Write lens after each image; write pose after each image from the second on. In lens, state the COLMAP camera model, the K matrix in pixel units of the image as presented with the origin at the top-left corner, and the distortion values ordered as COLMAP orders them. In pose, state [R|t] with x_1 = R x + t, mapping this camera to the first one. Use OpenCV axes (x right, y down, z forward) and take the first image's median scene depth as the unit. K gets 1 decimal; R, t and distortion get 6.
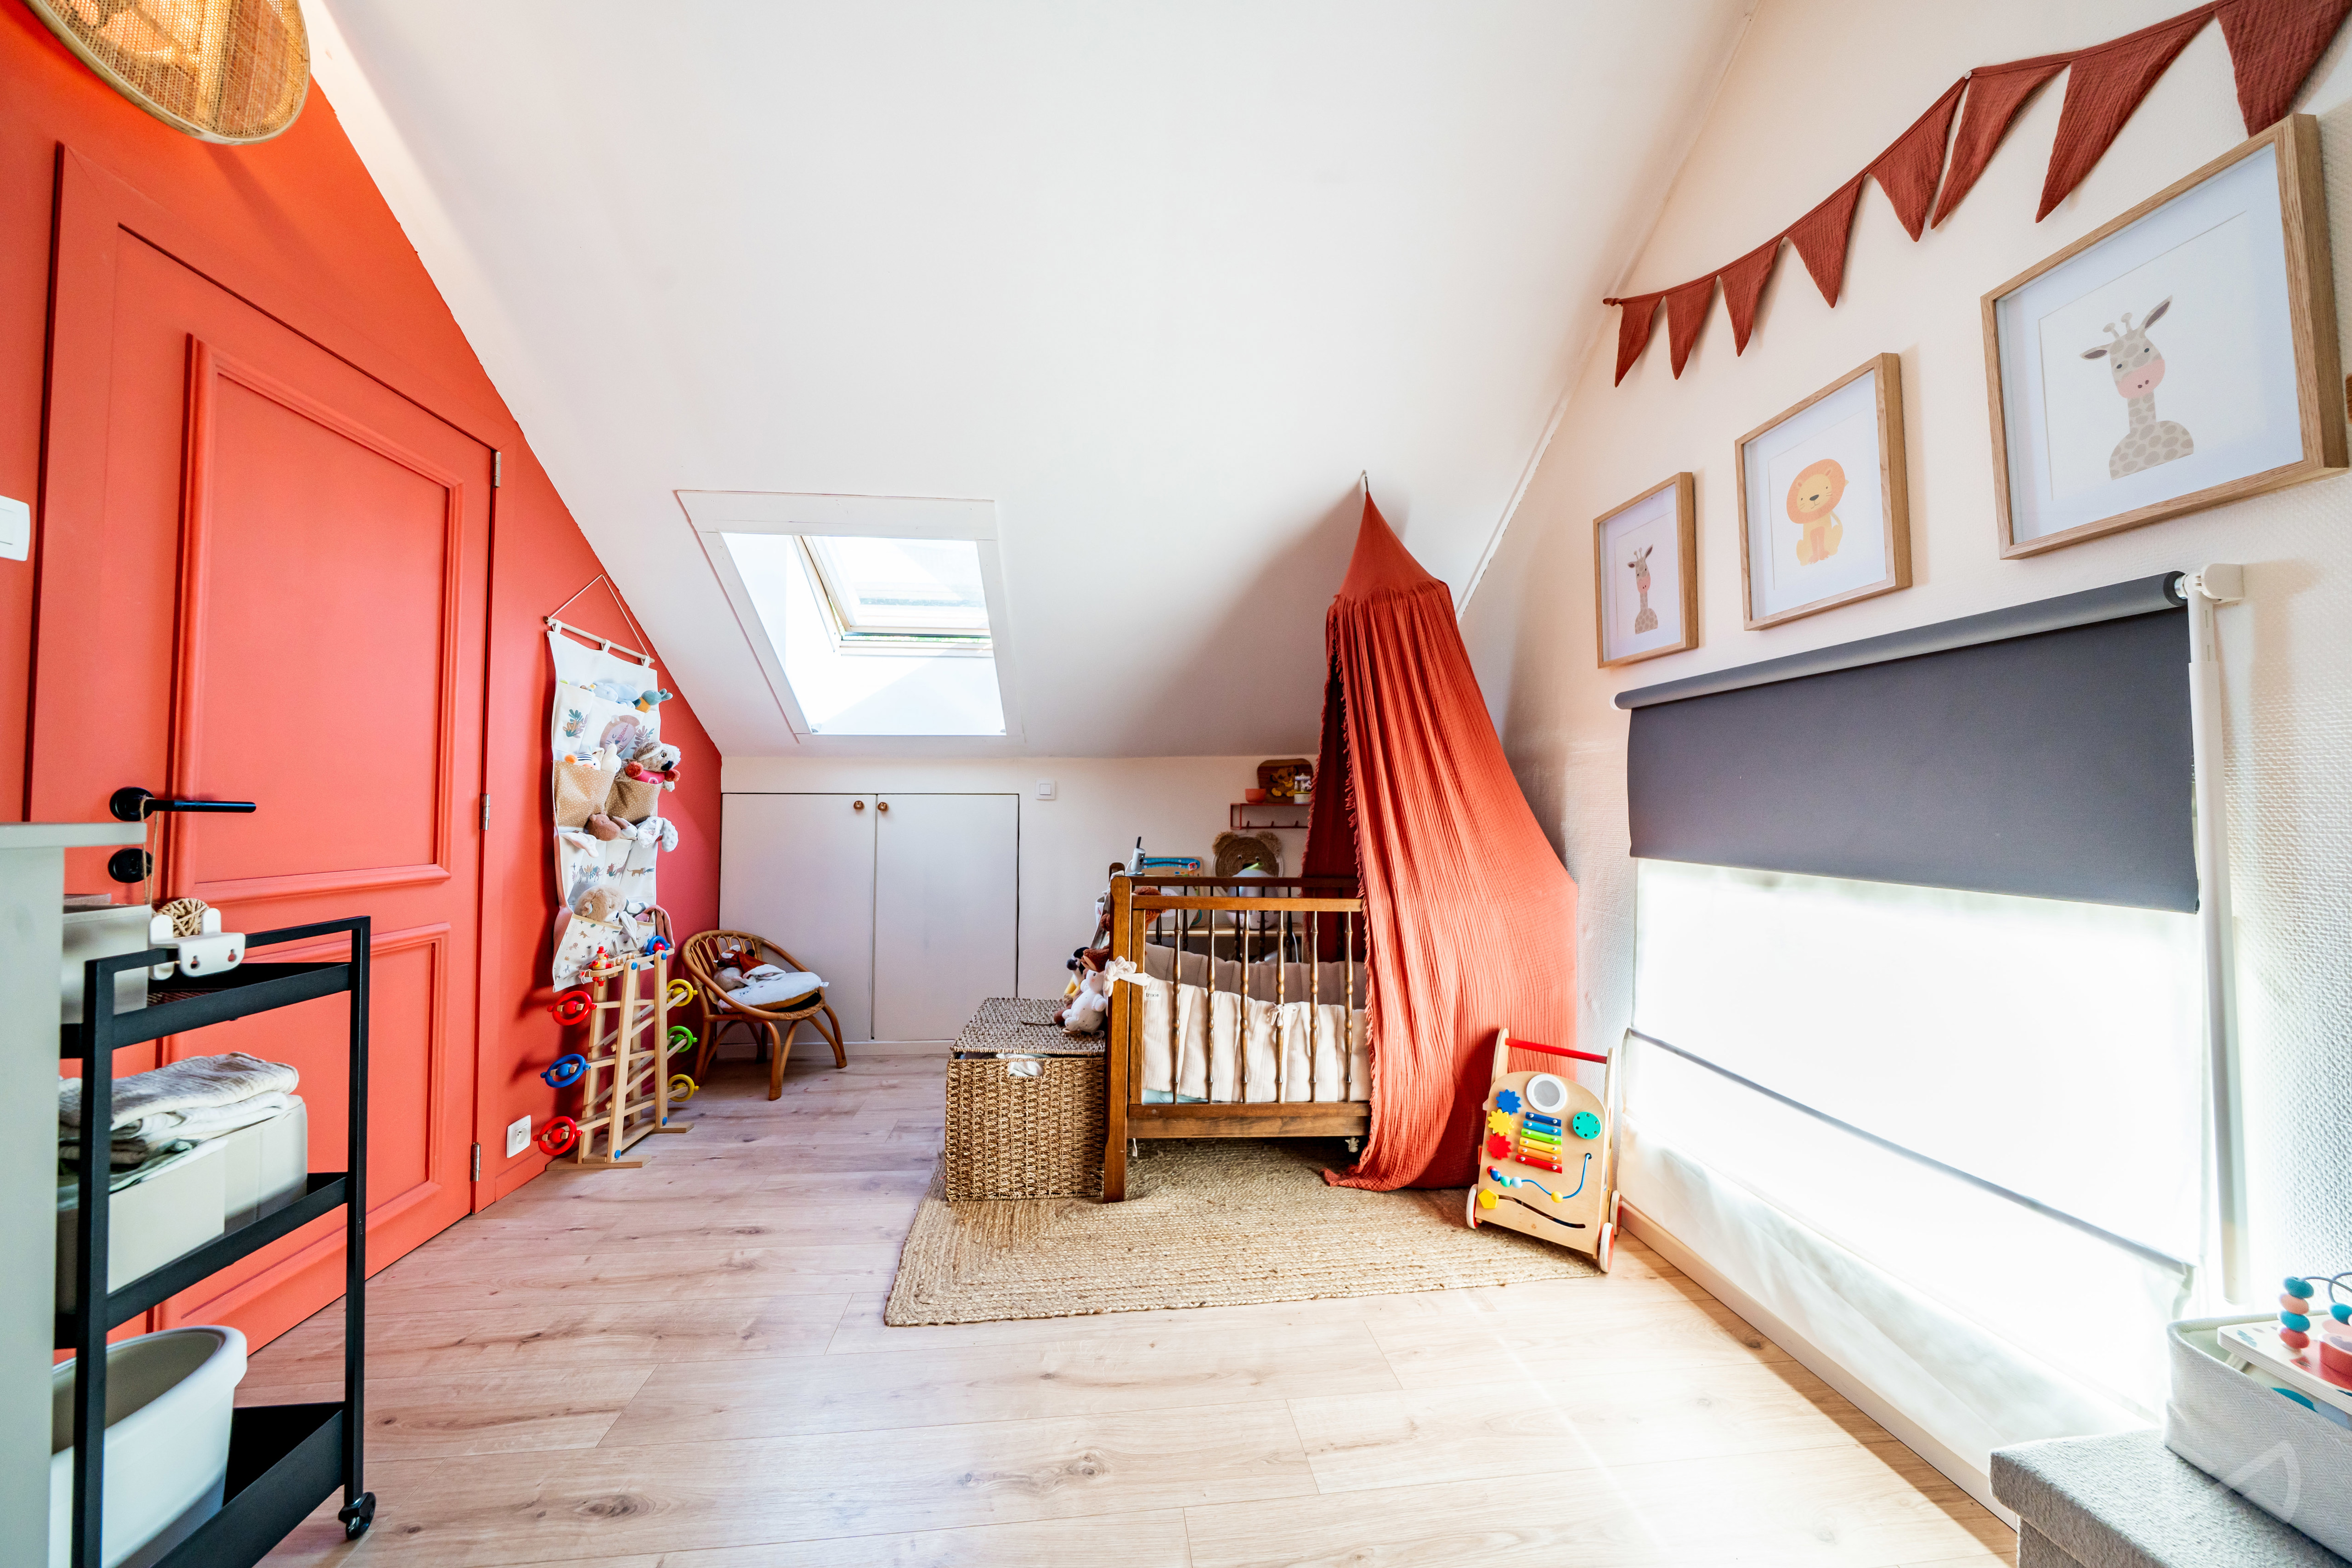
lens RADIAL K [[794.1, 0, 1180.7], [0, 794.1, 781.0], [0, 0, 1]] dist [-0.010685, 0.000539]
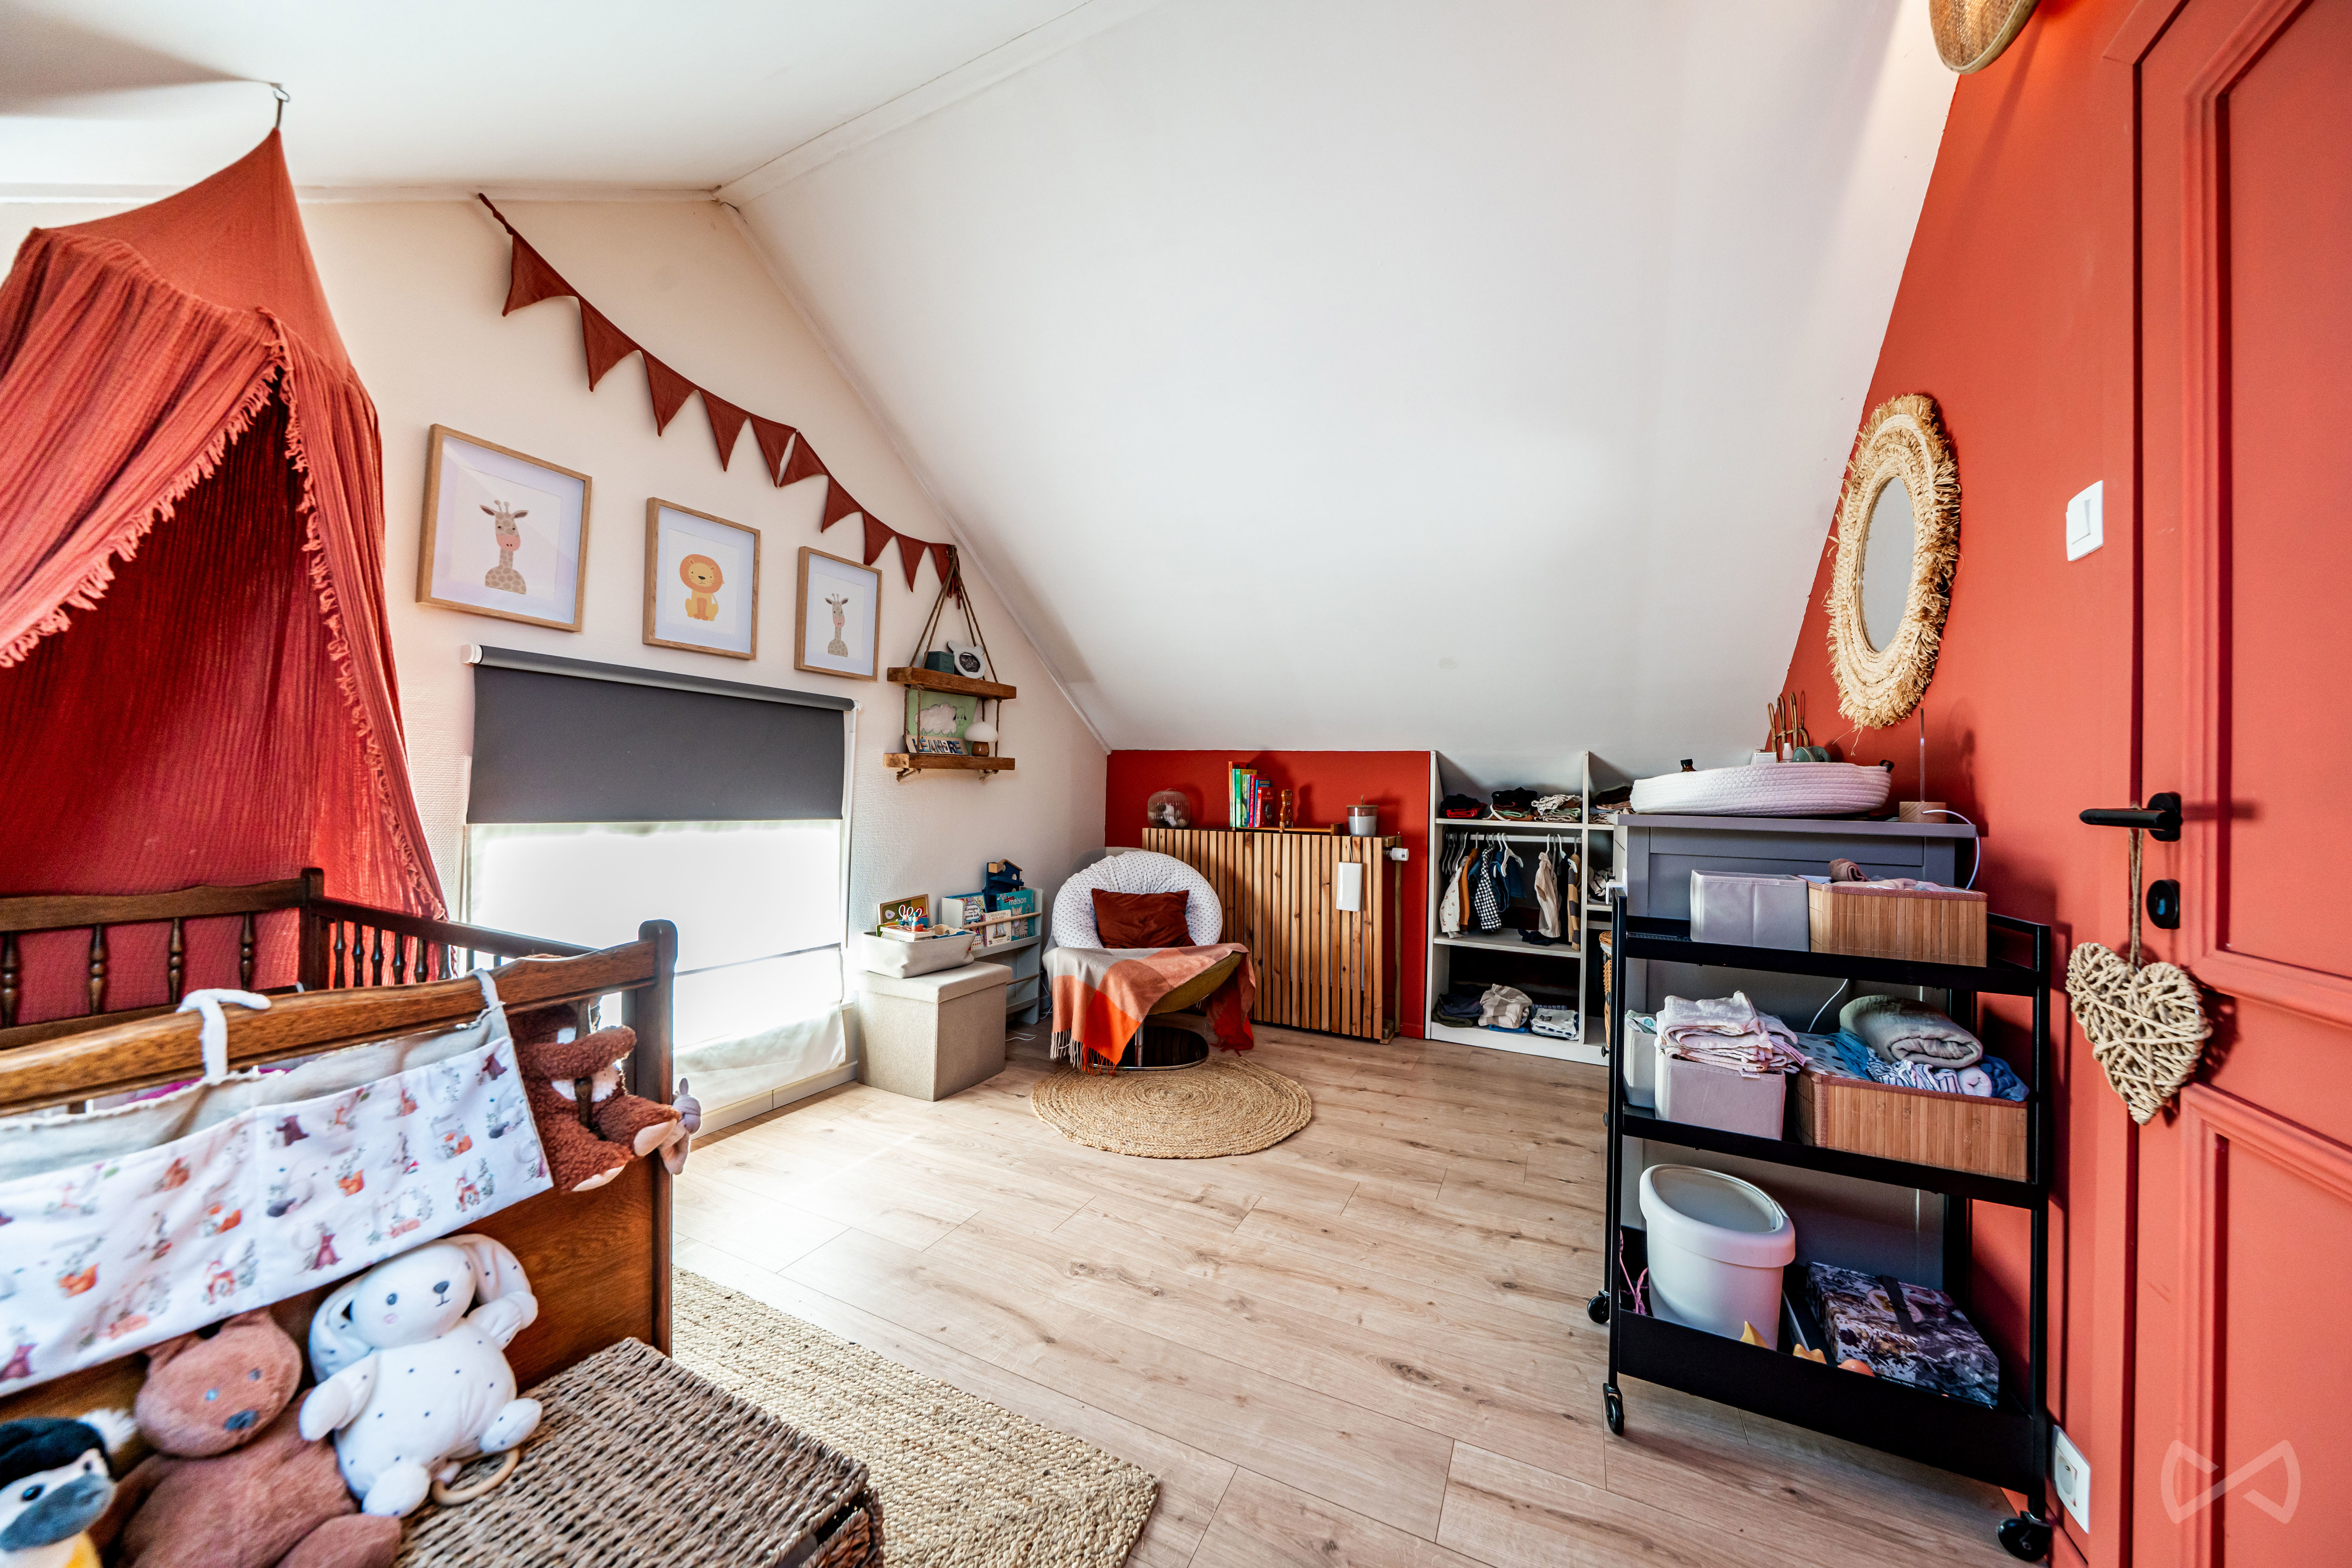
lens RADIAL K [[794.1, 0, 1179.4], [0, 794.1, 783.4], [0, 0, 1]] dist [-0.010685, 0.000539]
pose [[-0.835304, -0.017141, 0.549521, -0.858098], [-0.047541, 0.998022, -0.041135, 0.063843], [-0.547729, -0.060485, -0.834467, 1.800614]]
